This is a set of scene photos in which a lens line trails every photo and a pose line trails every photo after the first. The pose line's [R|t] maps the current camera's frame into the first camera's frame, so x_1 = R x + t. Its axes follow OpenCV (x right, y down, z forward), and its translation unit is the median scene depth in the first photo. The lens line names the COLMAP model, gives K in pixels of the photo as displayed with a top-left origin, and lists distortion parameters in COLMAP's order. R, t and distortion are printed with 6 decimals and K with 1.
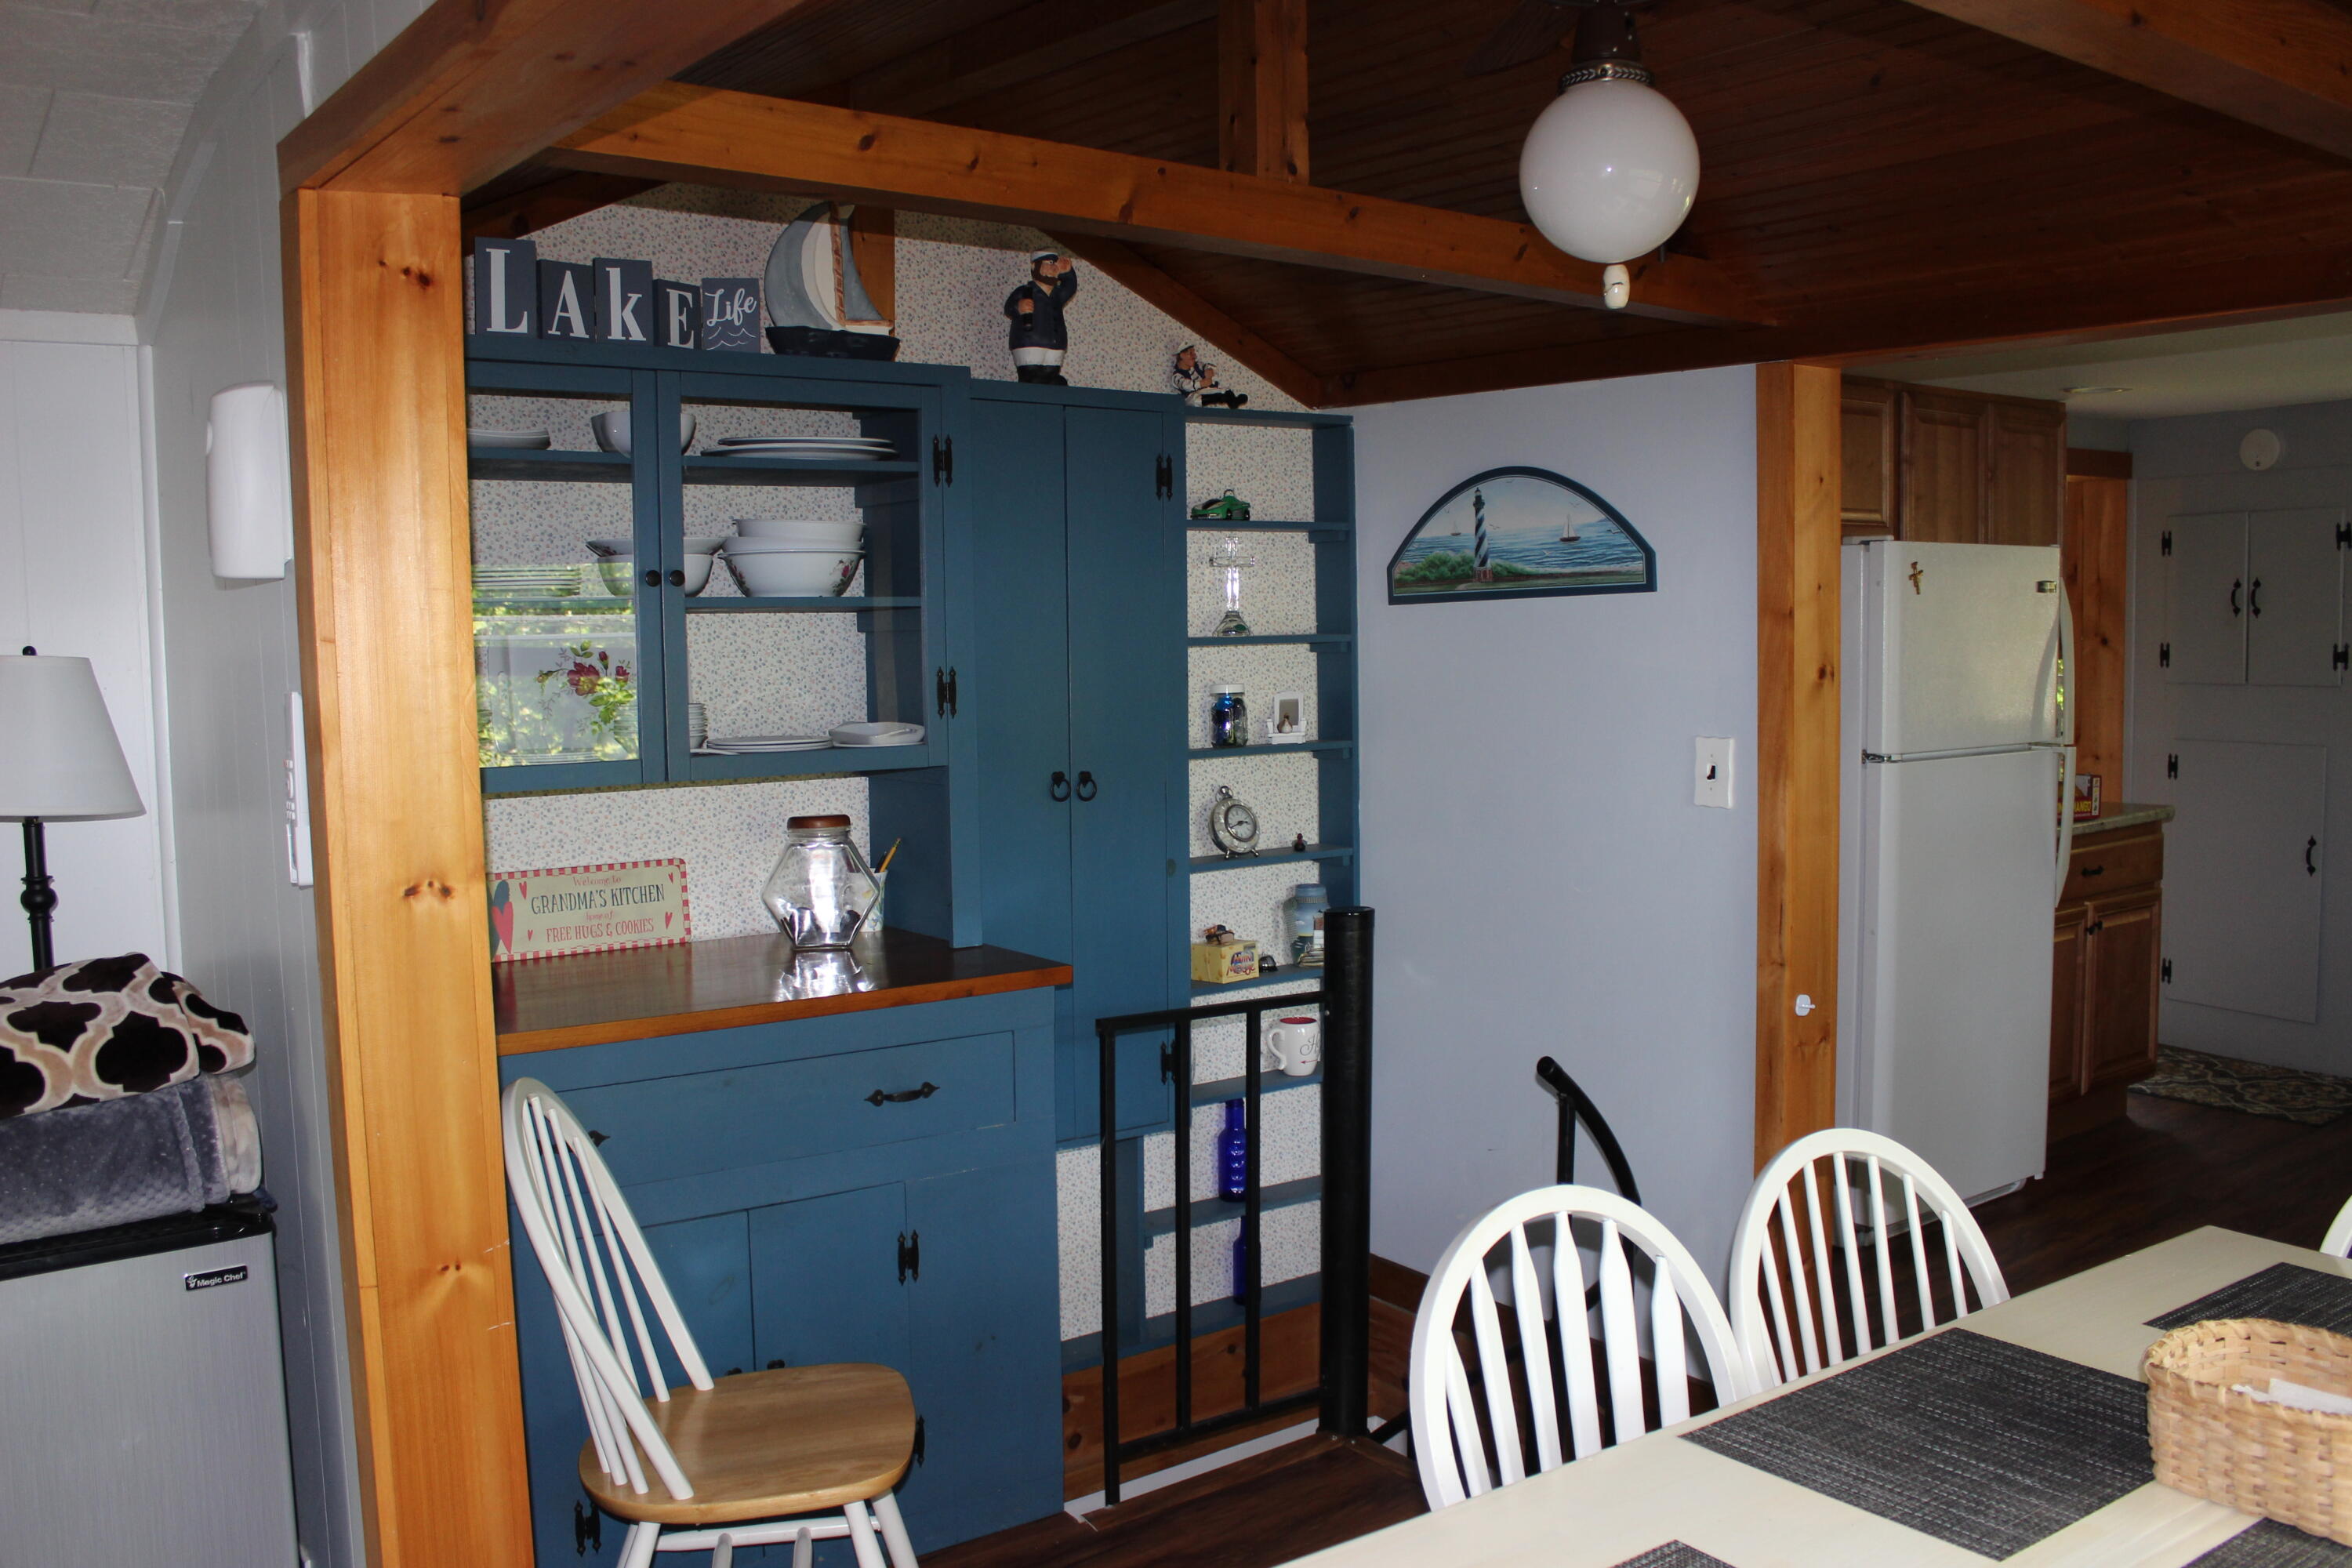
lens RADIAL K [[1963.3, 0, 1171.1], [0, 1963.3, 779.8], [0, 0, 1]] dist [-0.154950, 0.136555]
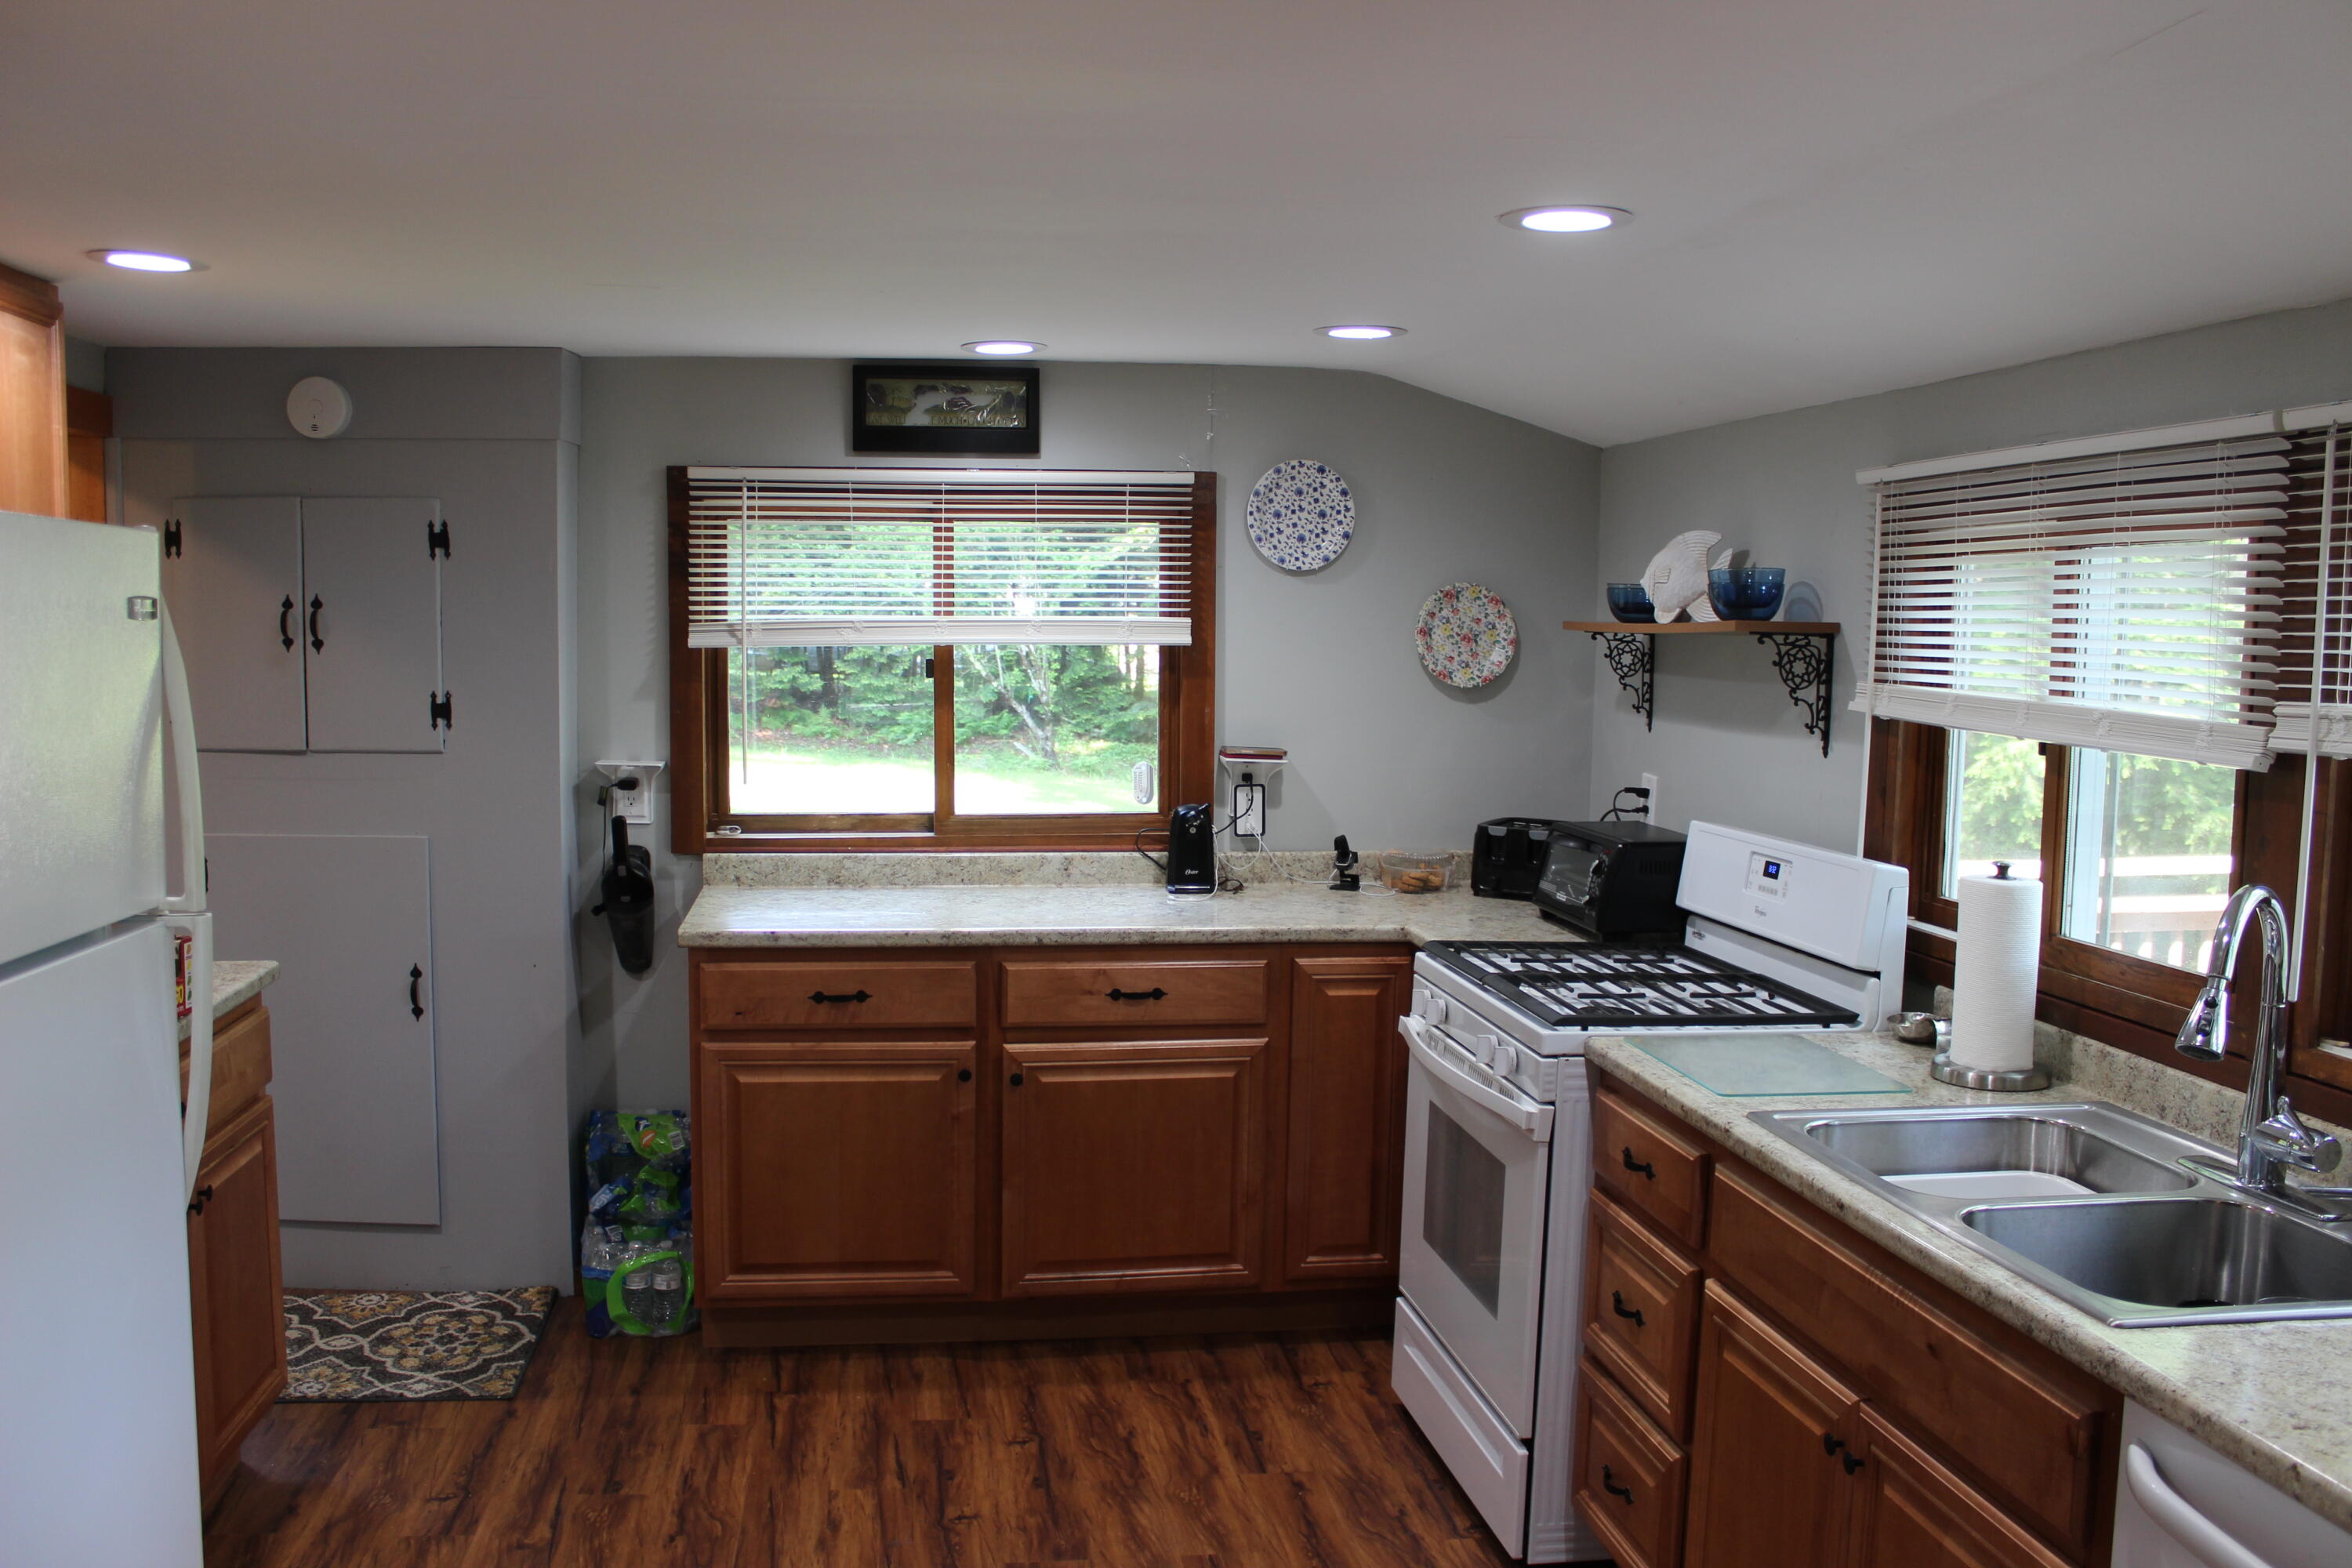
lens RADIAL K [[1963.3, 0, 1178.7], [0, 1963.3, 801.5], [0, 0, 1]] dist [-0.154950, 0.136555]
pose [[0.472271, -0.054954, 0.879739, 0.171331], [0.051421, 0.998073, 0.034741, -0.063537], [-0.879952, 0.028830, 0.474187, 0.627967]]
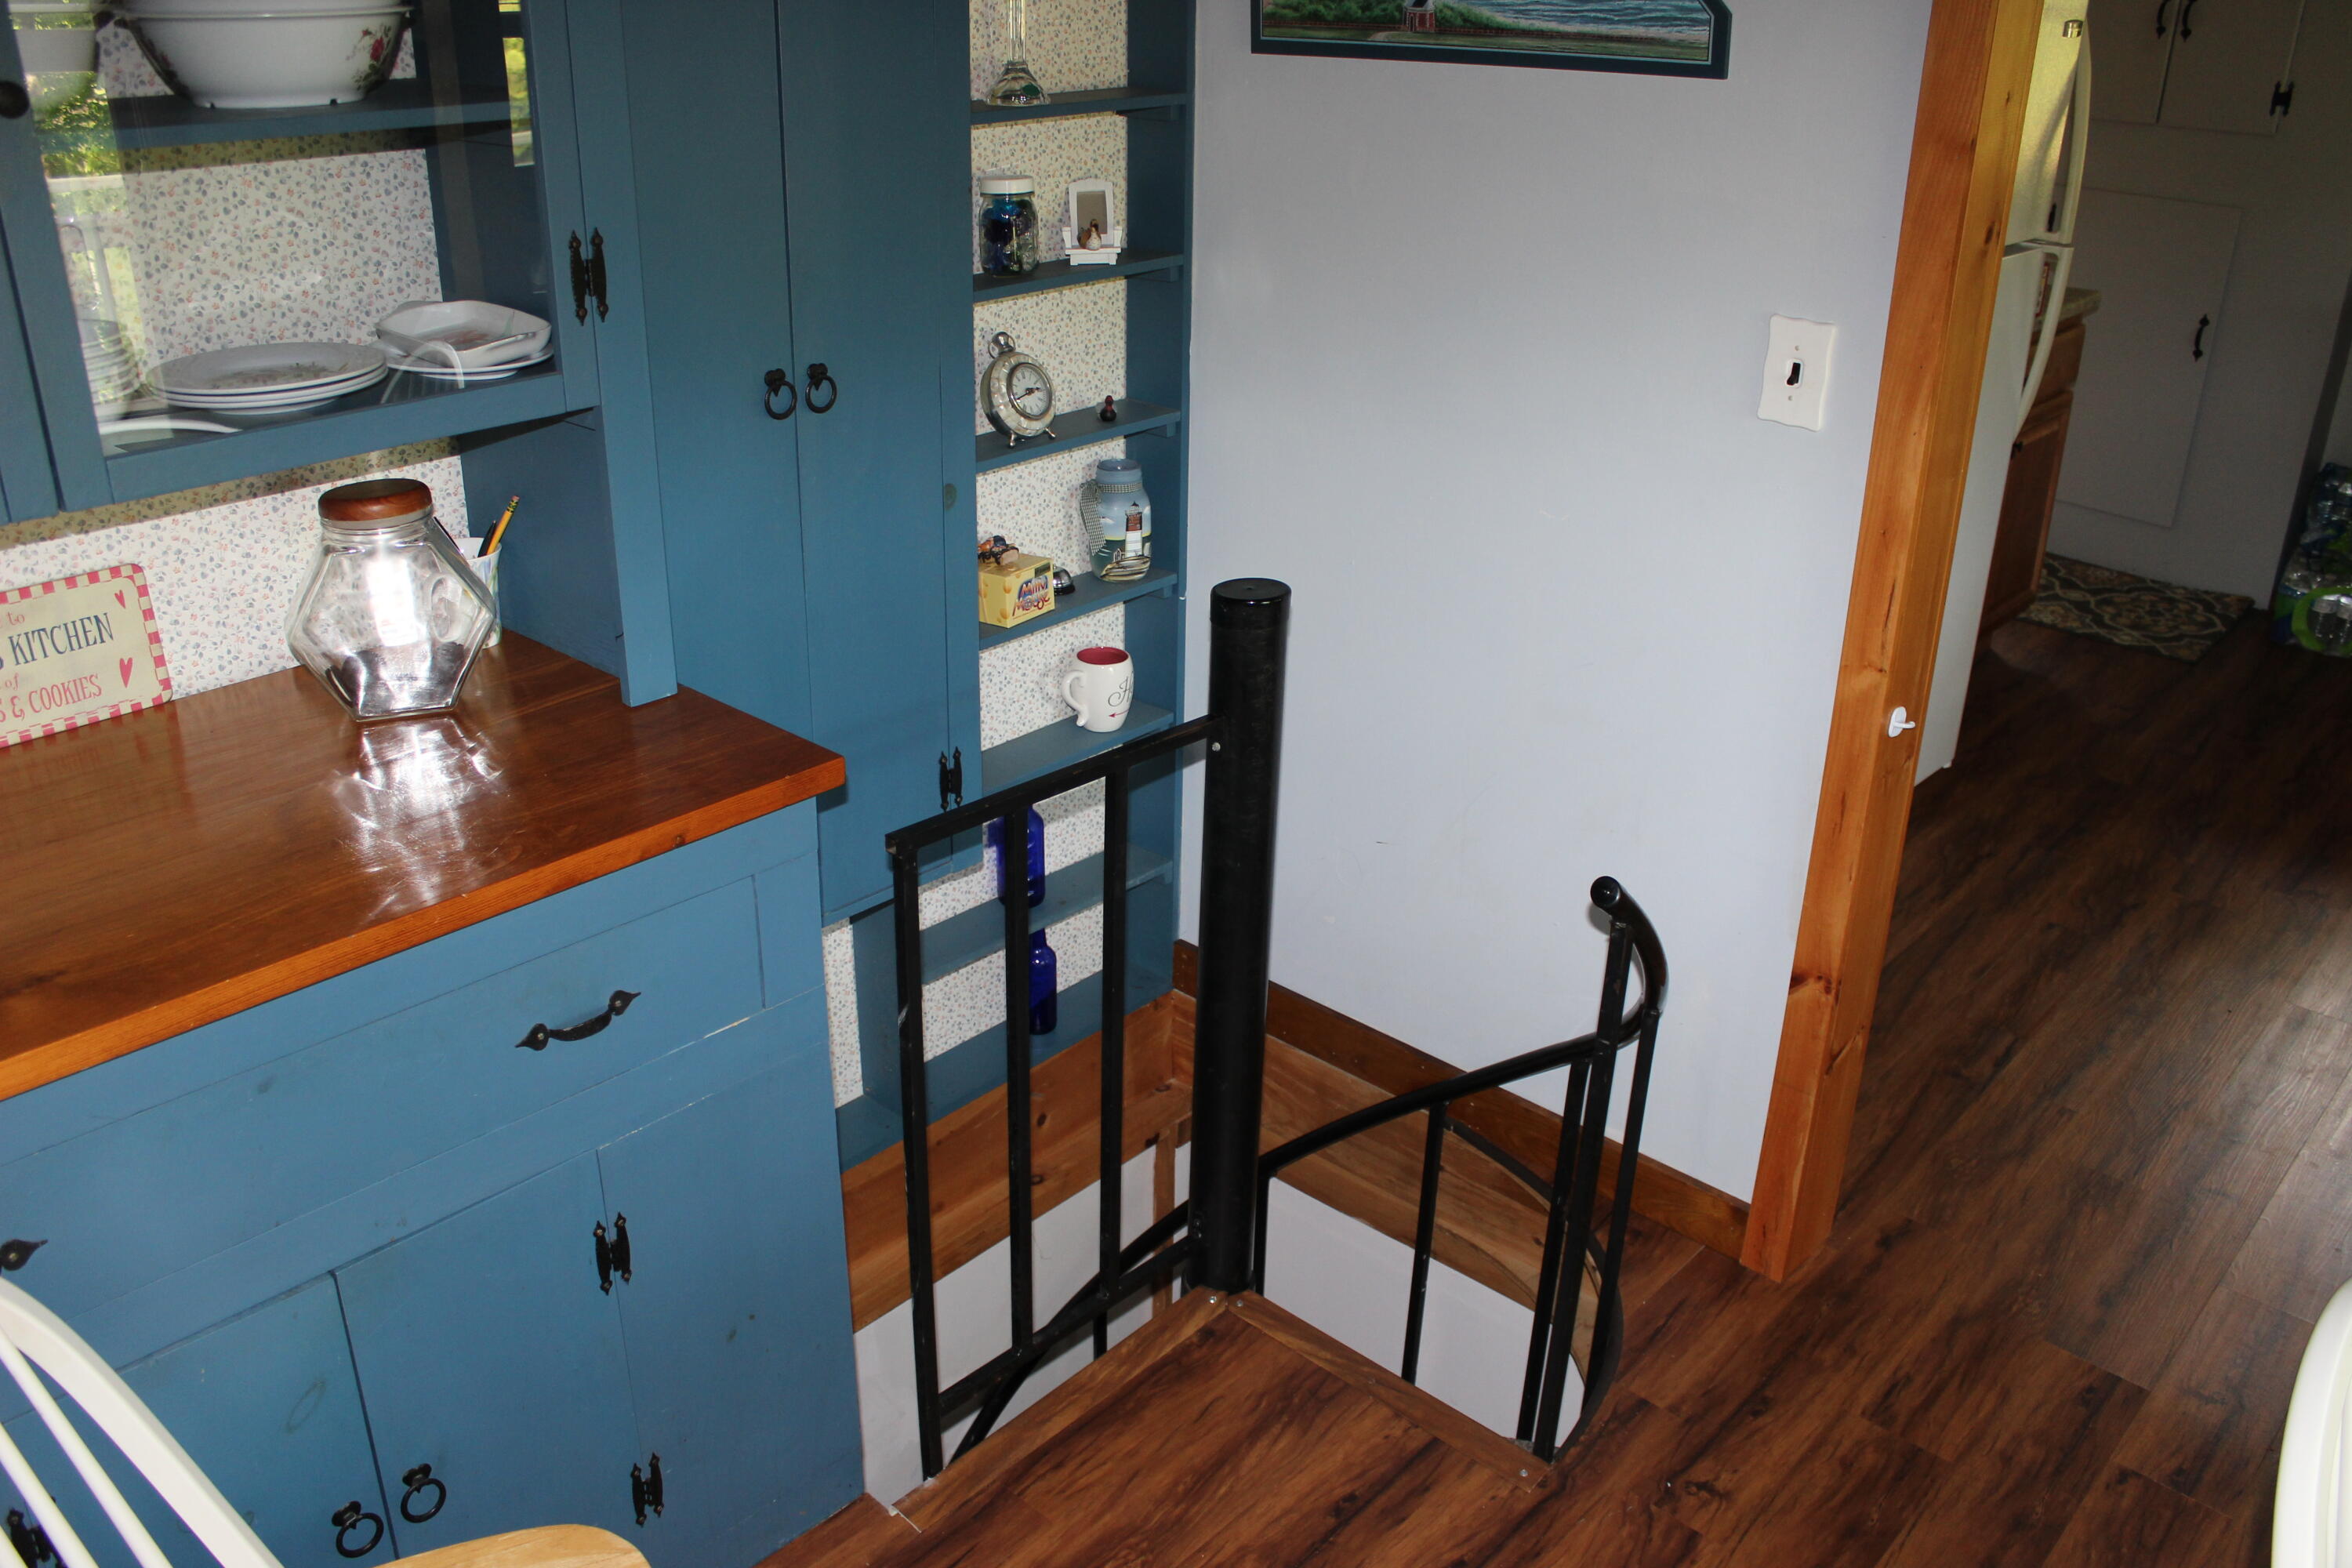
lens RADIAL K [[1963.3, 0, 1171.2], [0, 1963.3, 788.1], [0, 0, 1]] dist [-0.154950, 0.136555]
pose [[0.979494, -0.055706, 0.193619, -0.056411], [-0.013393, 0.940888, 0.338453, -0.080445], [-0.201028, -0.334105, 0.920848, 0.354249]]
